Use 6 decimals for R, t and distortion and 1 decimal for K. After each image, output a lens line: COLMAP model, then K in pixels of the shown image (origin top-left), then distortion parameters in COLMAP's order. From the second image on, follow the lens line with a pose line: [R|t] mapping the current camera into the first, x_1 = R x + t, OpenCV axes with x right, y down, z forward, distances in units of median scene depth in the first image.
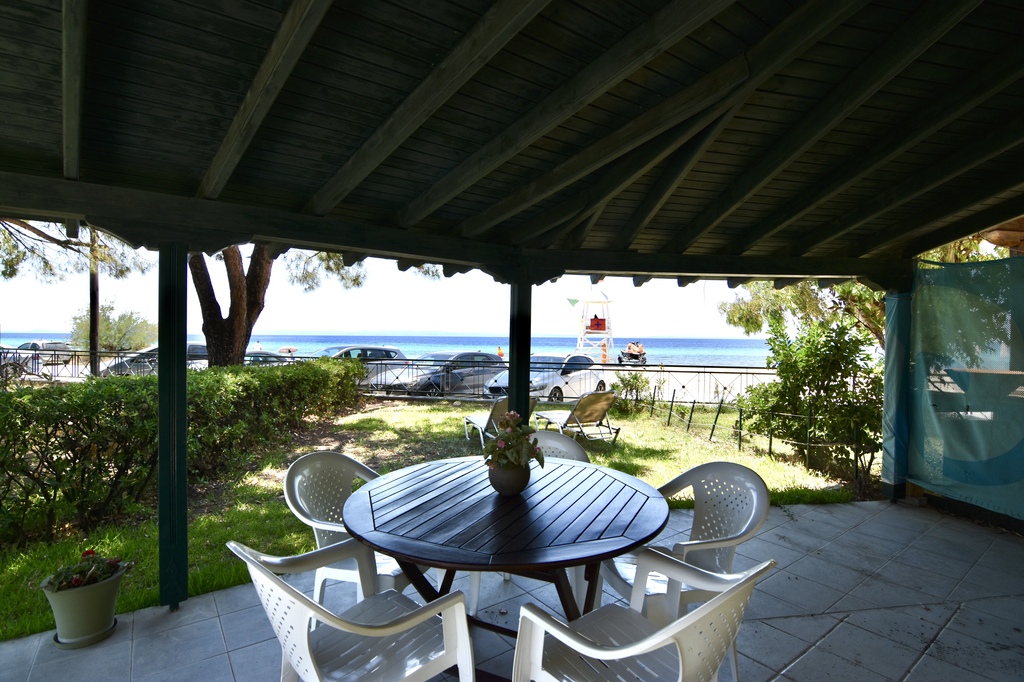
lens RADIAL K [[491.3, 0, 513.1], [0, 491.3, 347.5], [0, 0, 1]] dist [-0.016250, -0.005402]
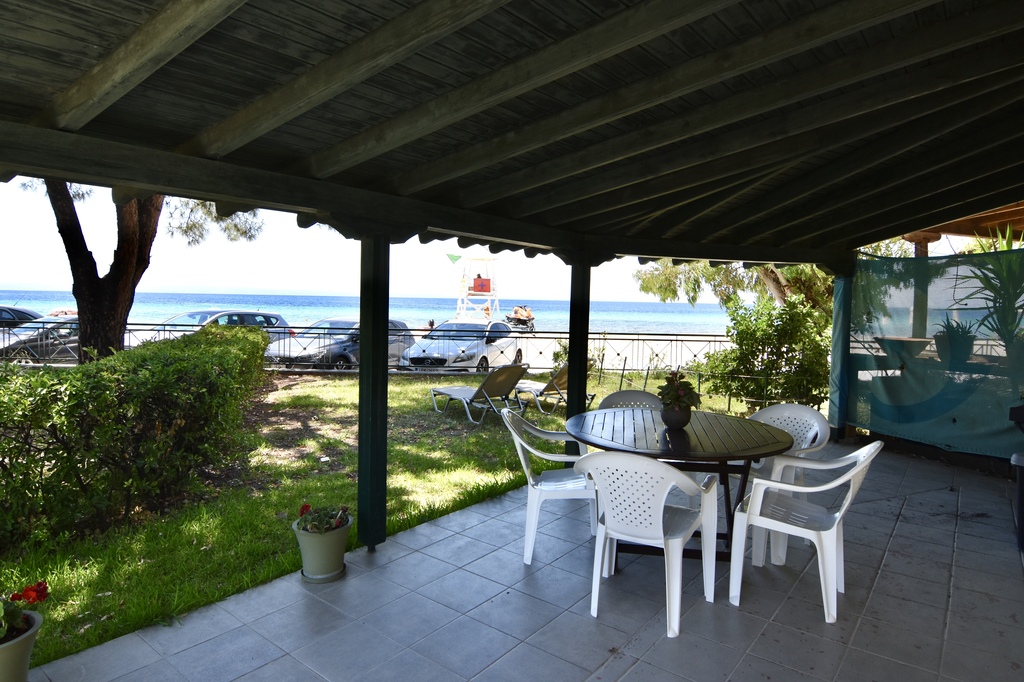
lens RADIAL K [[591.0, 0, 510.4], [0, 591.0, 330.1], [0, 0, 1]] dist [-0.016924, -0.003833]
pose [[0.965219, -0.003620, 0.261419, -0.162745], [-0.005307, 0.999427, 0.033434, -0.007850], [-0.261390, -0.033659, 0.964646, -0.093231]]
